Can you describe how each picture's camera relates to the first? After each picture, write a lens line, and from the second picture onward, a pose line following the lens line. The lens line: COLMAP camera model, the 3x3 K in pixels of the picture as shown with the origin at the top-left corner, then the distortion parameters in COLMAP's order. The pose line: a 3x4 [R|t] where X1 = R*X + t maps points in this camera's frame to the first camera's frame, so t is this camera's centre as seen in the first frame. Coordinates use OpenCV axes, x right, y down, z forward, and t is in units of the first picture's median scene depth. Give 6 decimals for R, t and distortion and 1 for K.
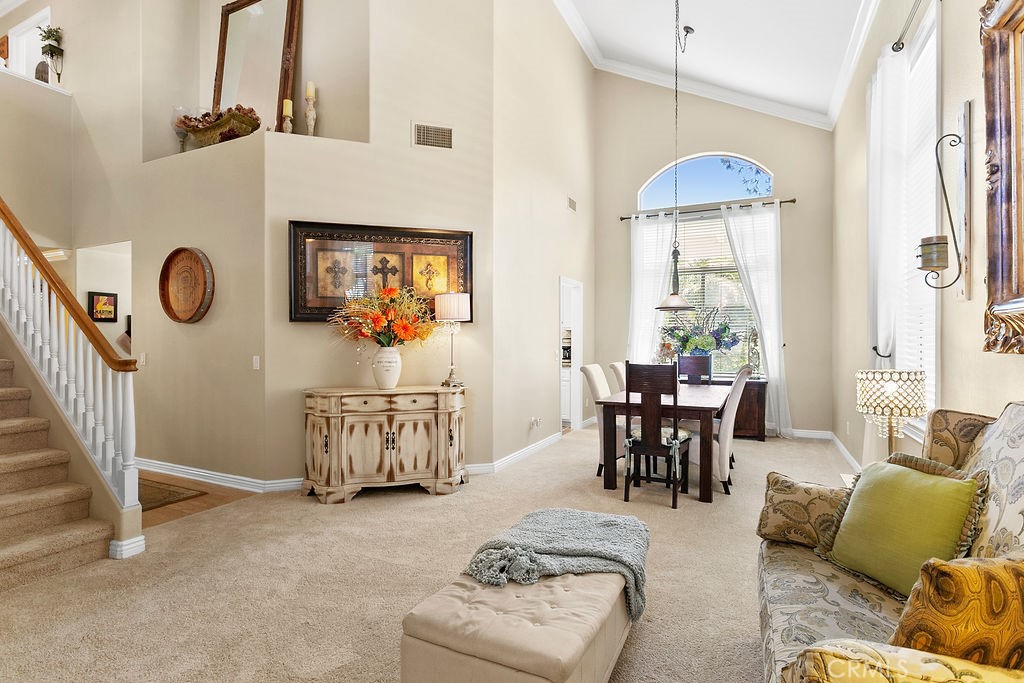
lens RADIAL K [[517.3, 0, 503.6], [0, 517.3, 342.2], [0, 0, 1]] dist [-0.006862, 0.004835]
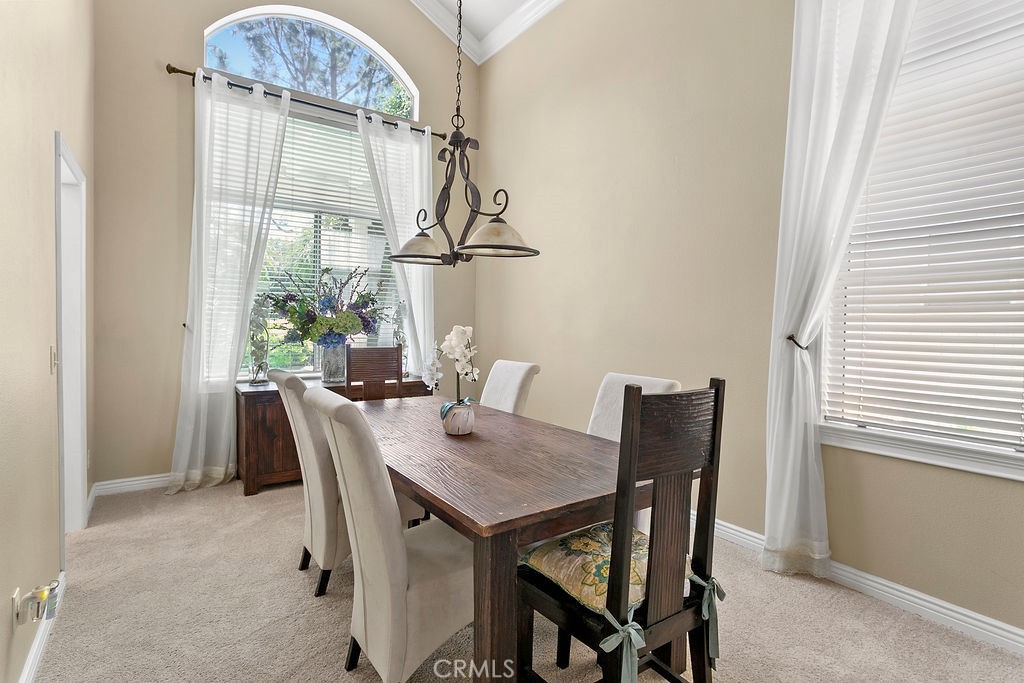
lens RADIAL K [[517.3, 0, 506.4], [0, 517.3, 338.5], [0, 0, 1]] dist [-0.006862, 0.004835]
pose [[0.471527, -0.017864, 0.881671, -0.103796], [-0.012695, 0.999554, 0.027042, -0.000533], [-0.881760, -0.023944, 0.471090, 0.860507]]
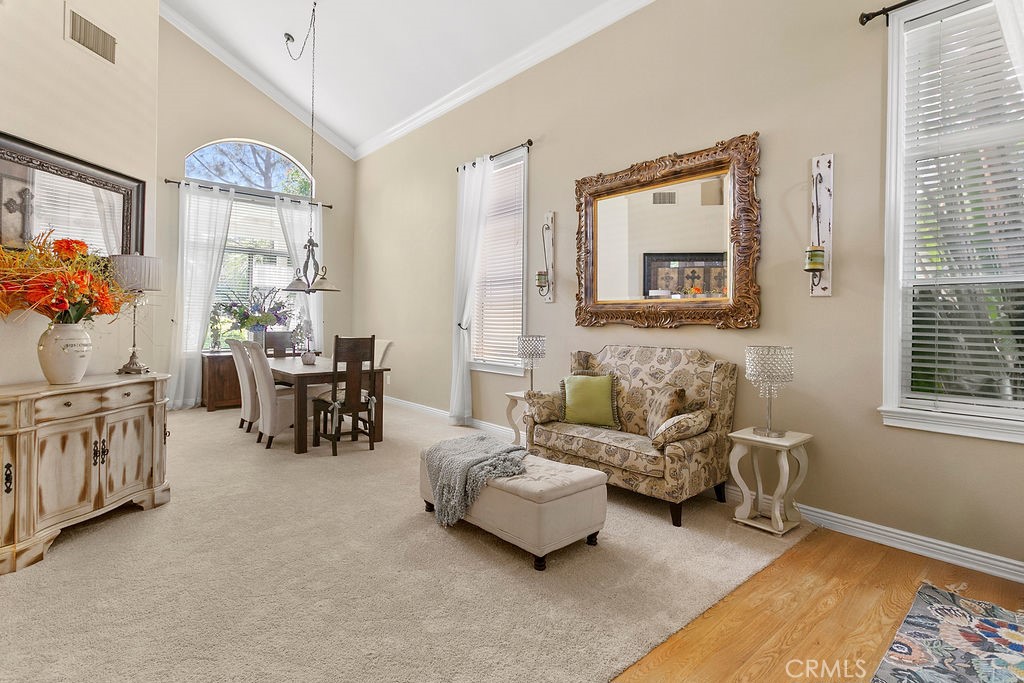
lens RADIAL K [[517.3, 0, 507.3], [0, 517.3, 320.3], [0, 0, 1]] dist [-0.006862, 0.004835]
pose [[0.378441, 0.005816, 0.925607, -0.675601], [-0.009840, 0.999949, -0.002260, 0.000414], [-0.925573, -0.008253, 0.378479, 0.194437]]
